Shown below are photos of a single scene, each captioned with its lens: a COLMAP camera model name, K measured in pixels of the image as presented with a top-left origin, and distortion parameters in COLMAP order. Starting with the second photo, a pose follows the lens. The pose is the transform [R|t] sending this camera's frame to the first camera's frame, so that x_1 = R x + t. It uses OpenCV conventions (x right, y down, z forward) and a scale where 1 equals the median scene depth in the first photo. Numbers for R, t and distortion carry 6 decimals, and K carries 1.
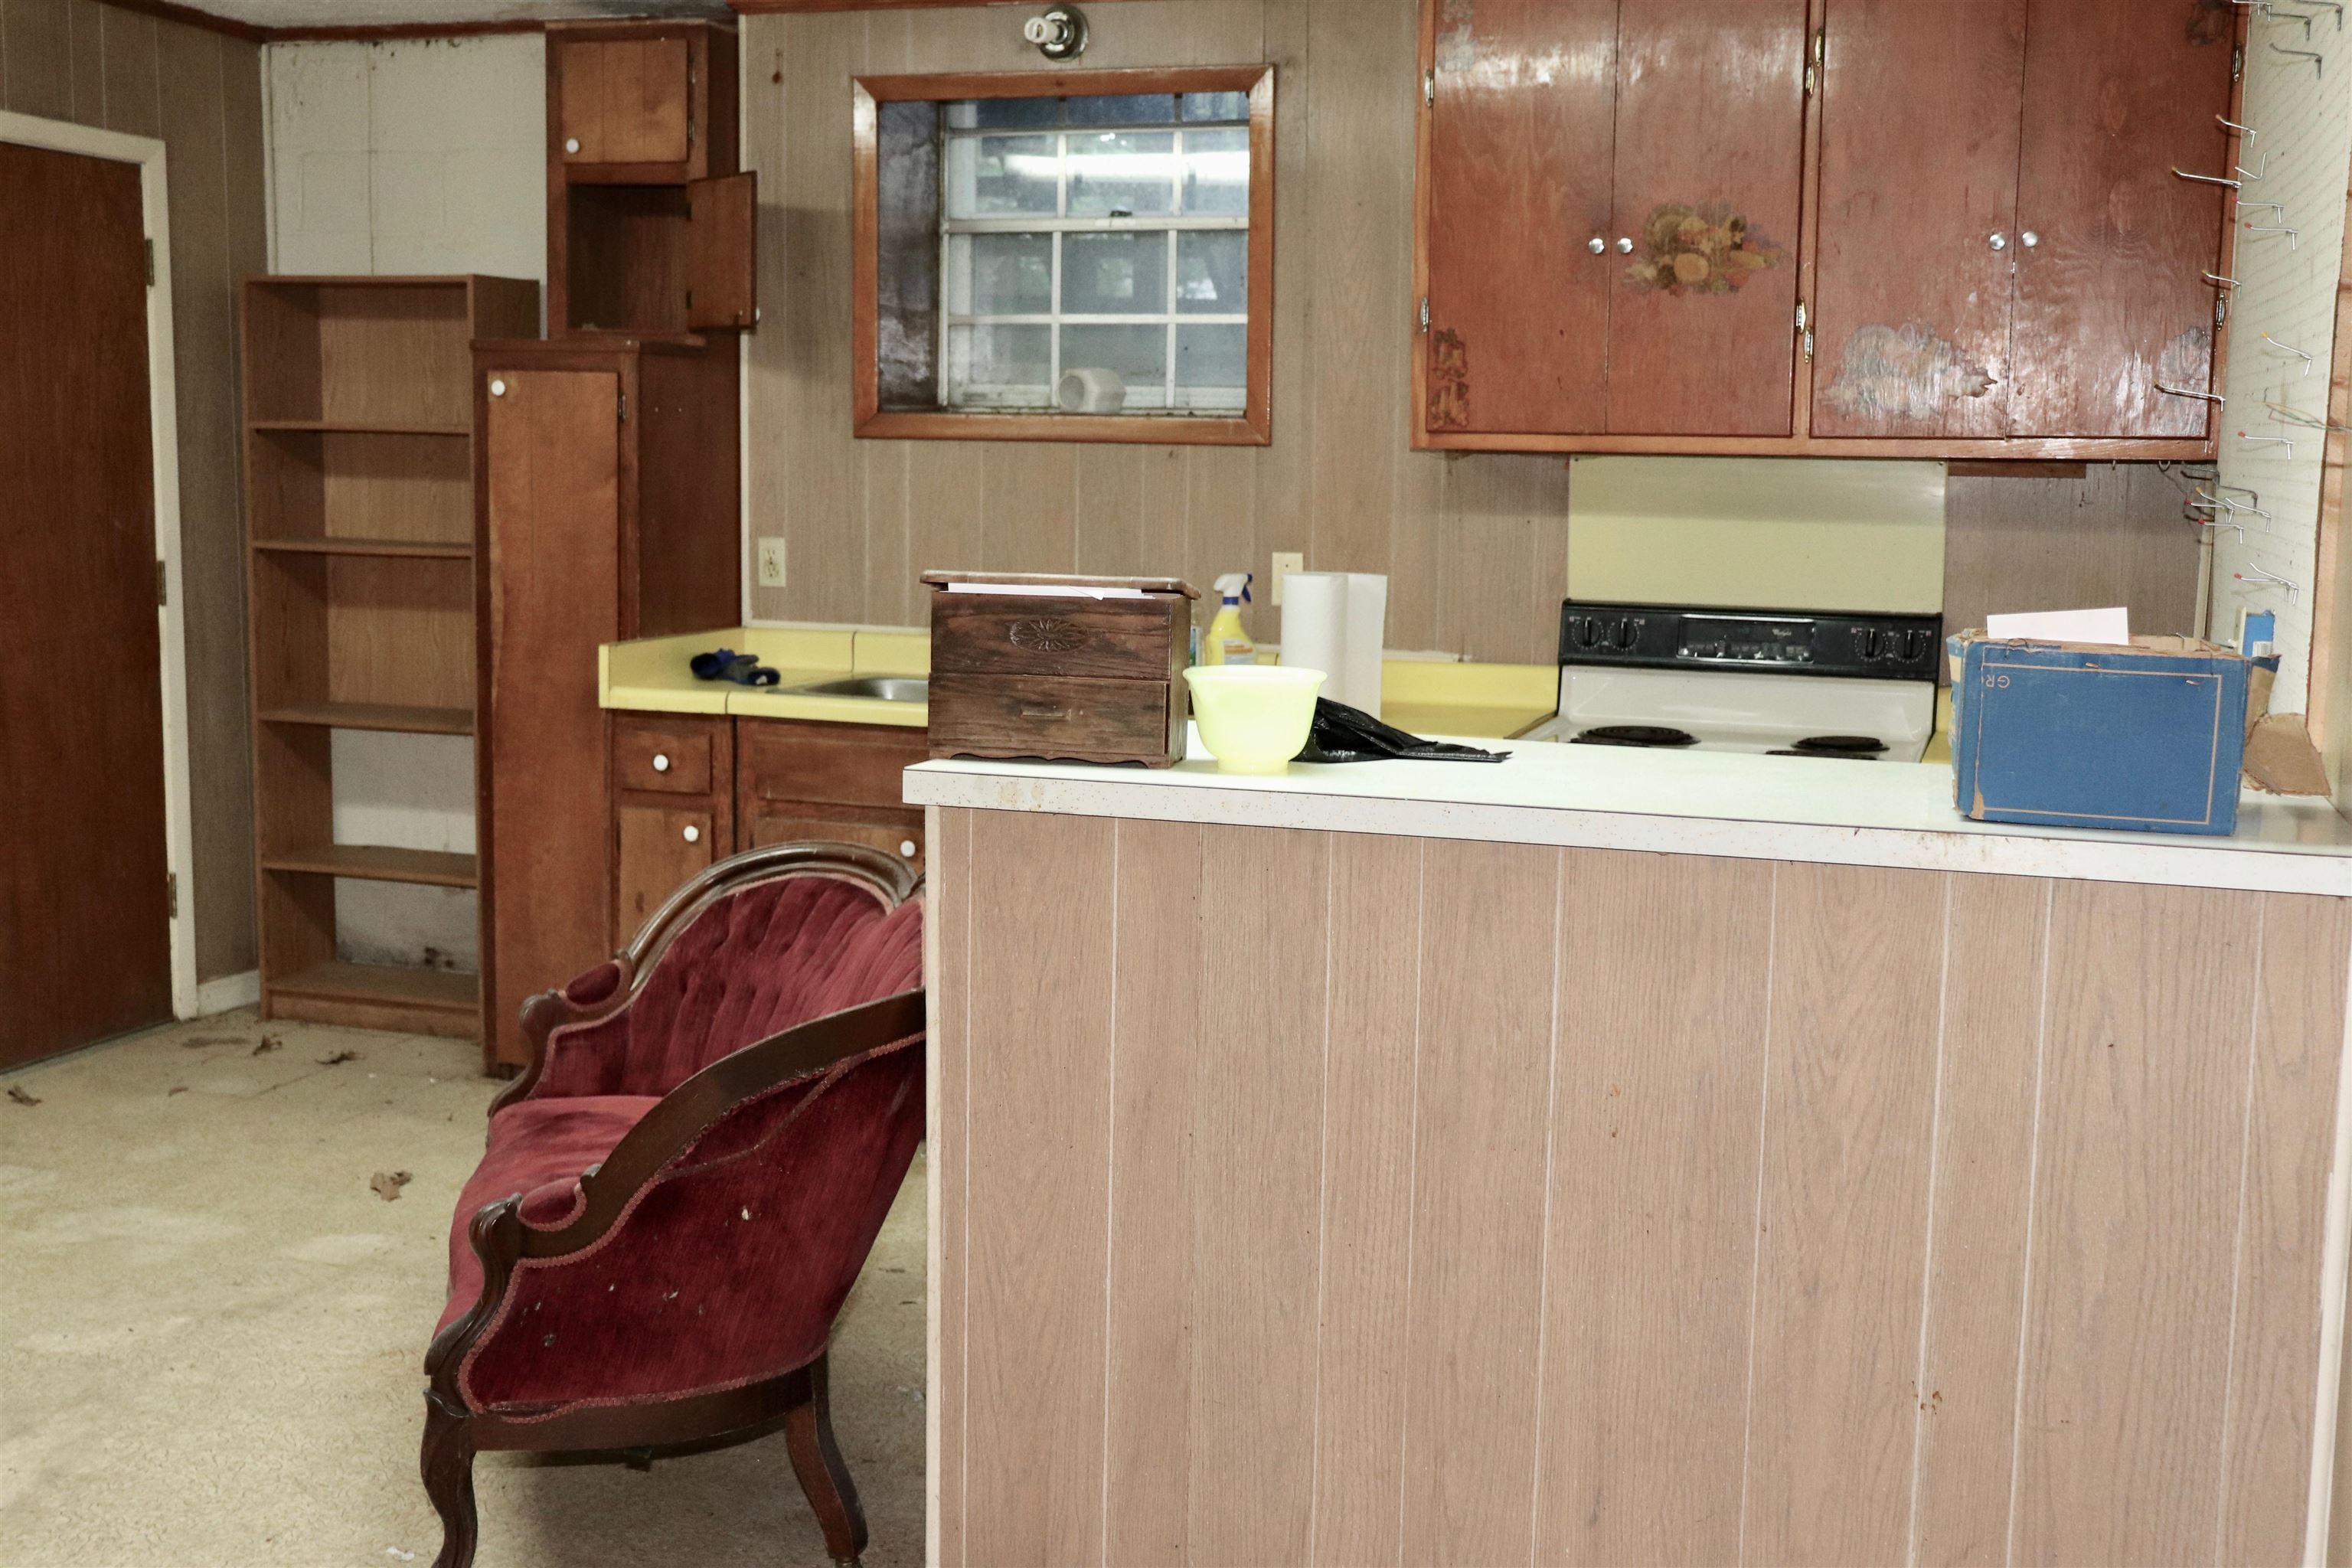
lens RADIAL K [[2700.5, 0, 1163.1], [0, 2700.5, 785.8], [0, 0, 1]] dist [-0.068946, 0.266428]
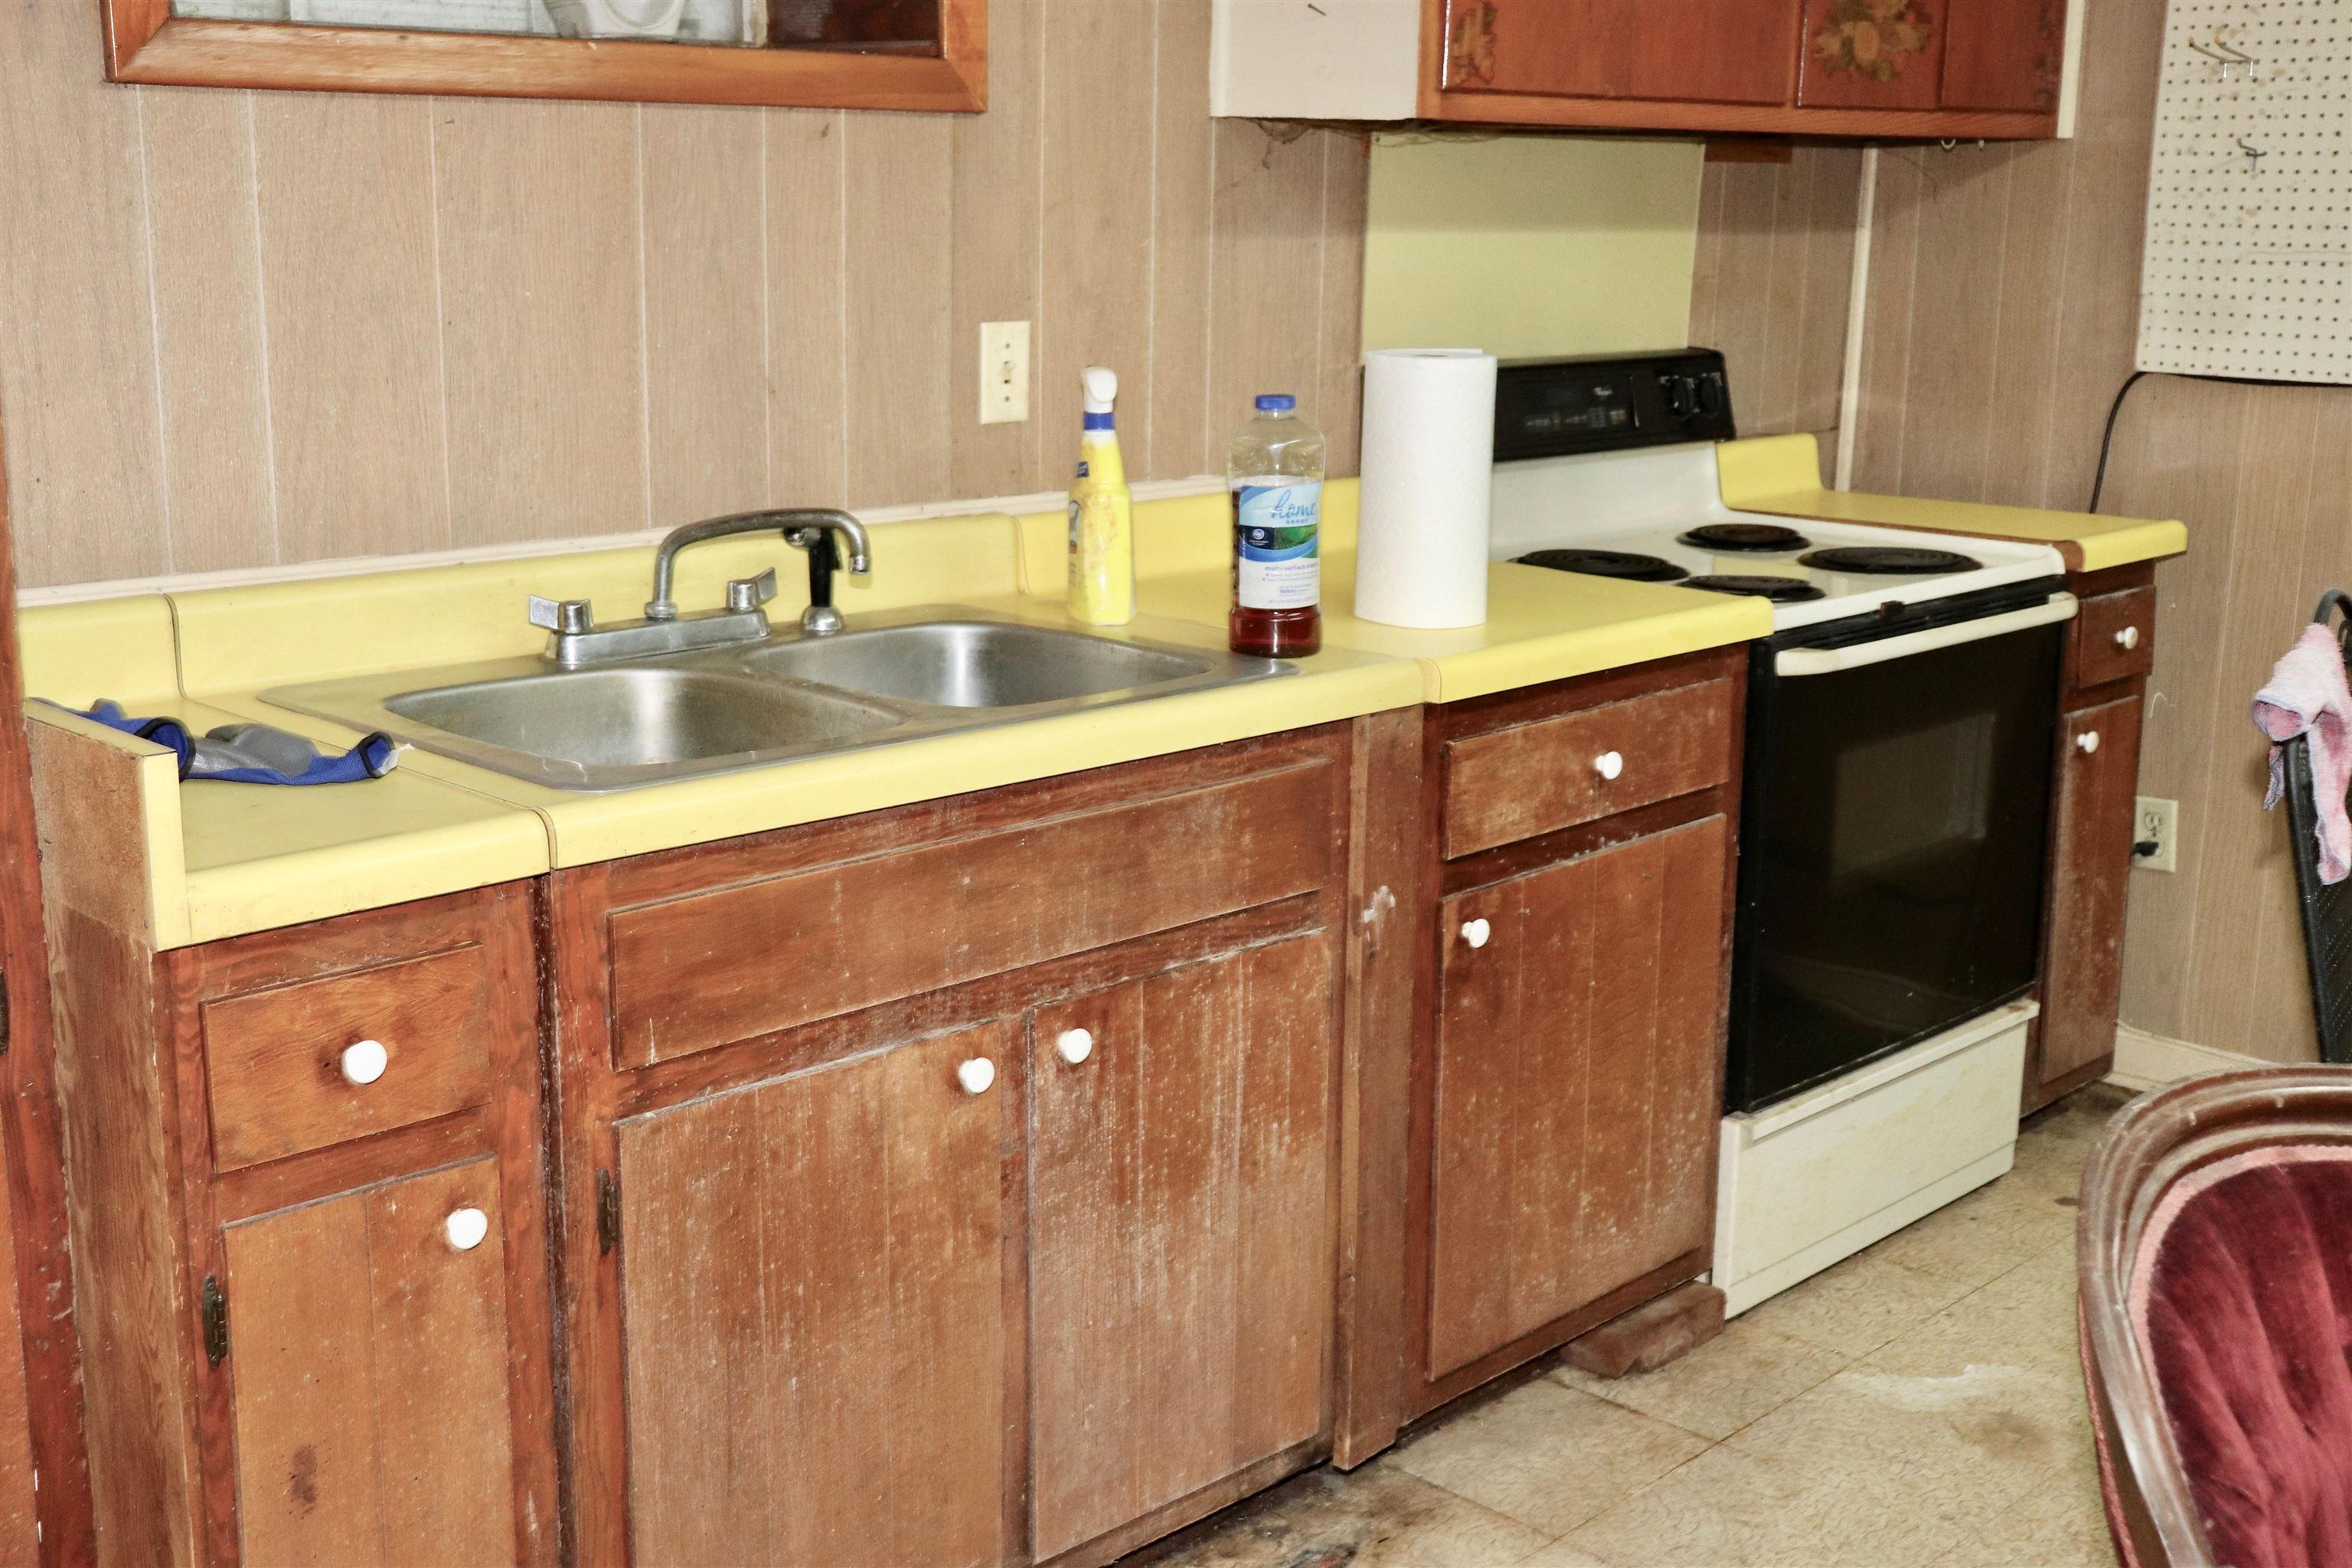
lens RADIAL K [[2700.5, 0, 1163.1], [0, 2700.5, 785.8], [0, 0, 1]] dist [-0.068946, 0.266428]
pose [[0.432064, -0.210847, 0.876849, -0.392778], [0.110578, 0.977335, 0.180522, -0.083731], [-0.895038, 0.018964, 0.445586, 0.693980]]
